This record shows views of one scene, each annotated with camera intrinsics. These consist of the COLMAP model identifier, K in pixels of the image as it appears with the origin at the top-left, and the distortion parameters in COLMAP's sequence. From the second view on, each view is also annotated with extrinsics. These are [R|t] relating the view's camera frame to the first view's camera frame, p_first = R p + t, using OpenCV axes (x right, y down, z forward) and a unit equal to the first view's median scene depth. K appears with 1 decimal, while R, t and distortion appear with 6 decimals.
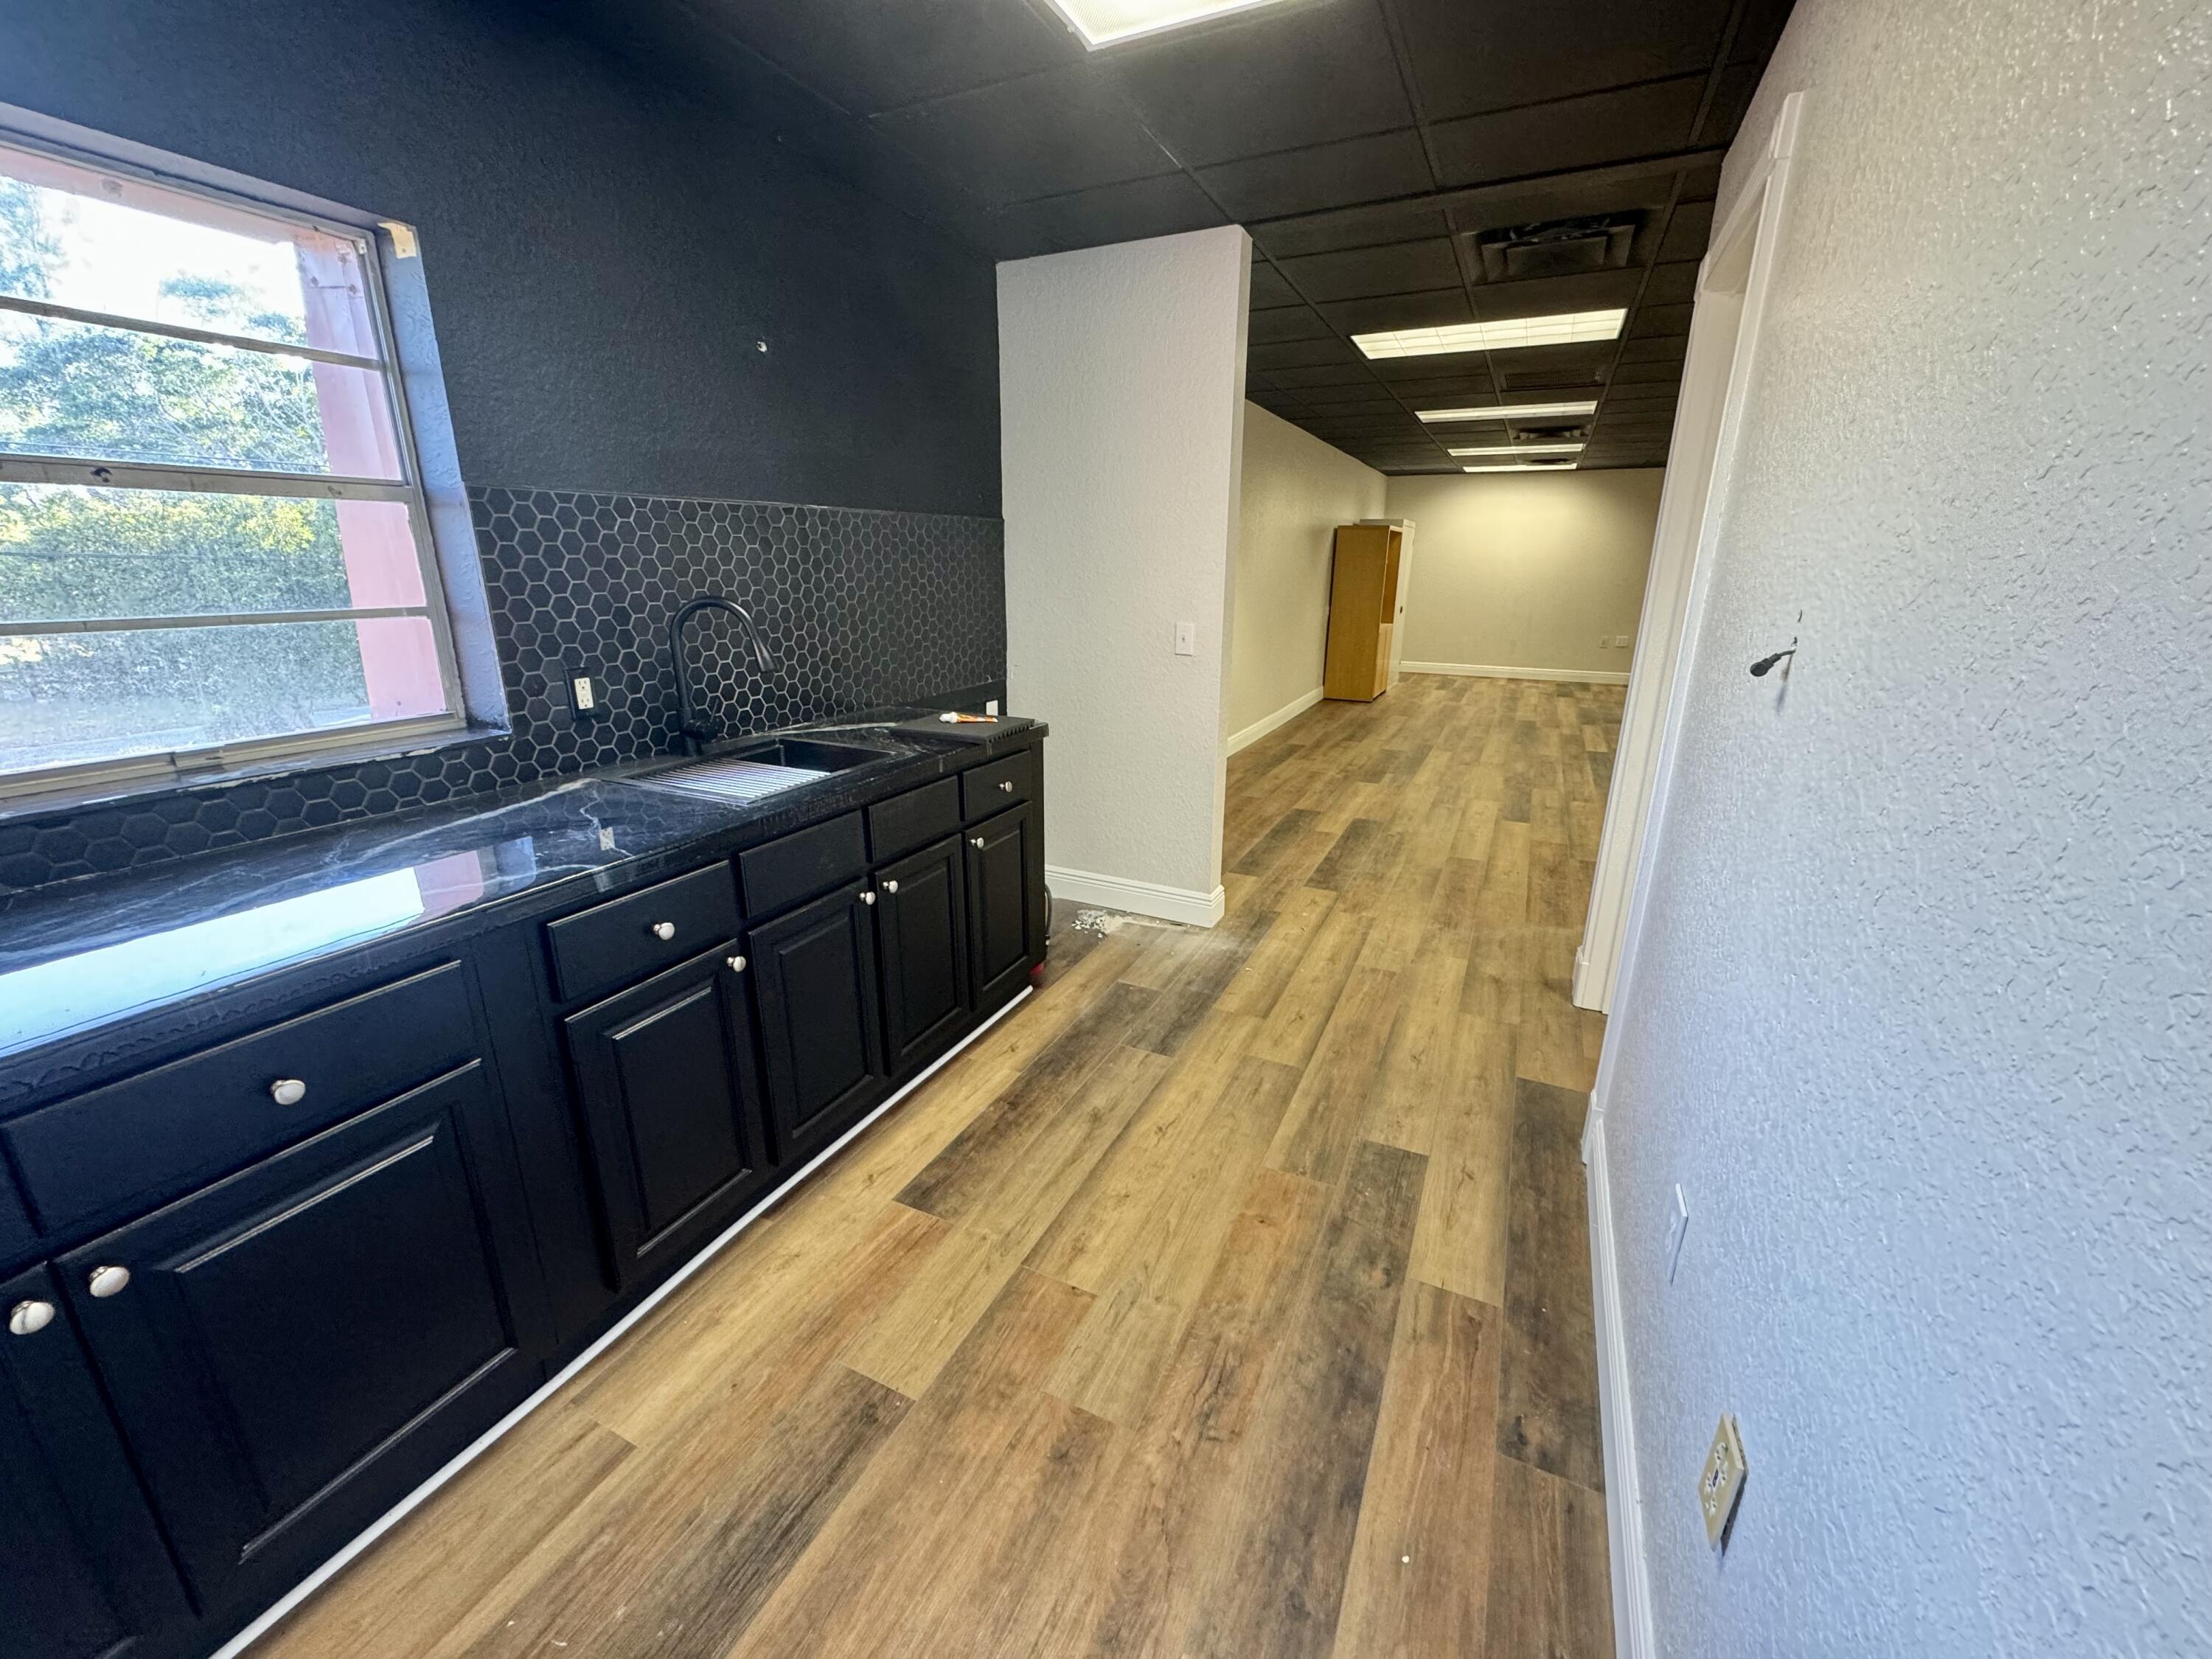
lens RADIAL K [[877.0, 0, 1101.2], [0, 877.0, 820.7], [0, 0, 1]] dist [0.002266, 0.000295]
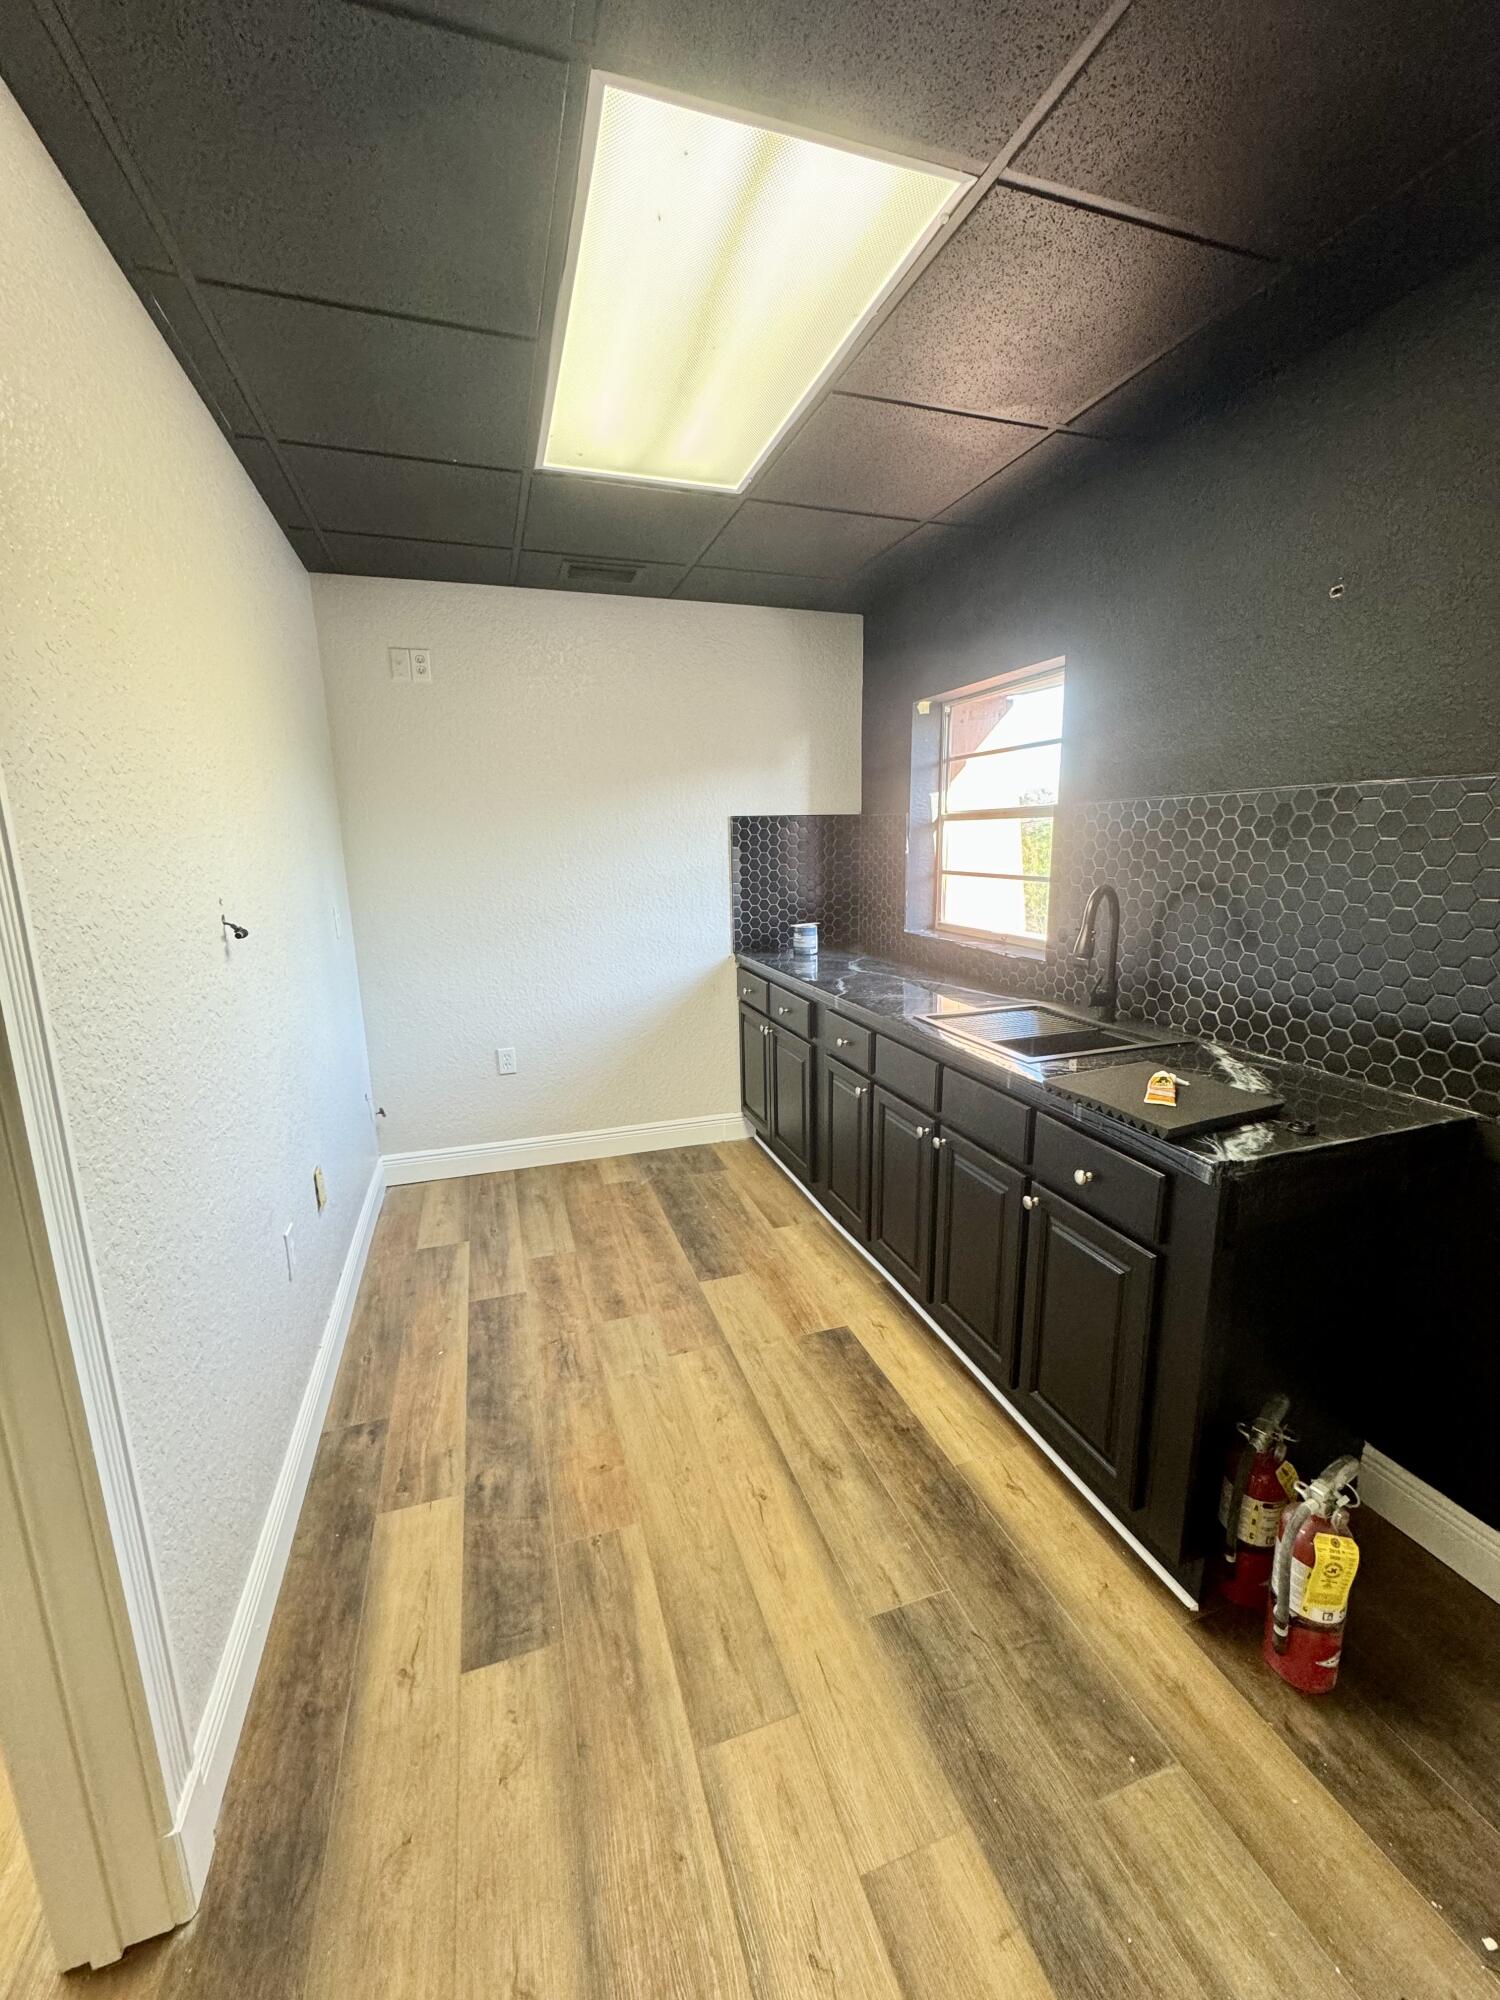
lens RADIAL K [[793.0, 0, 756.8], [0, 793.0, 999.6], [0, 0, 1]] dist [0.002266, 0.000295]
pose [[-0.706925, 0.147750, -0.691684, 0.638171], [-0.193596, 0.900171, 0.390146, -0.470329], [0.680278, 0.409711, -0.607749, 1.489722]]
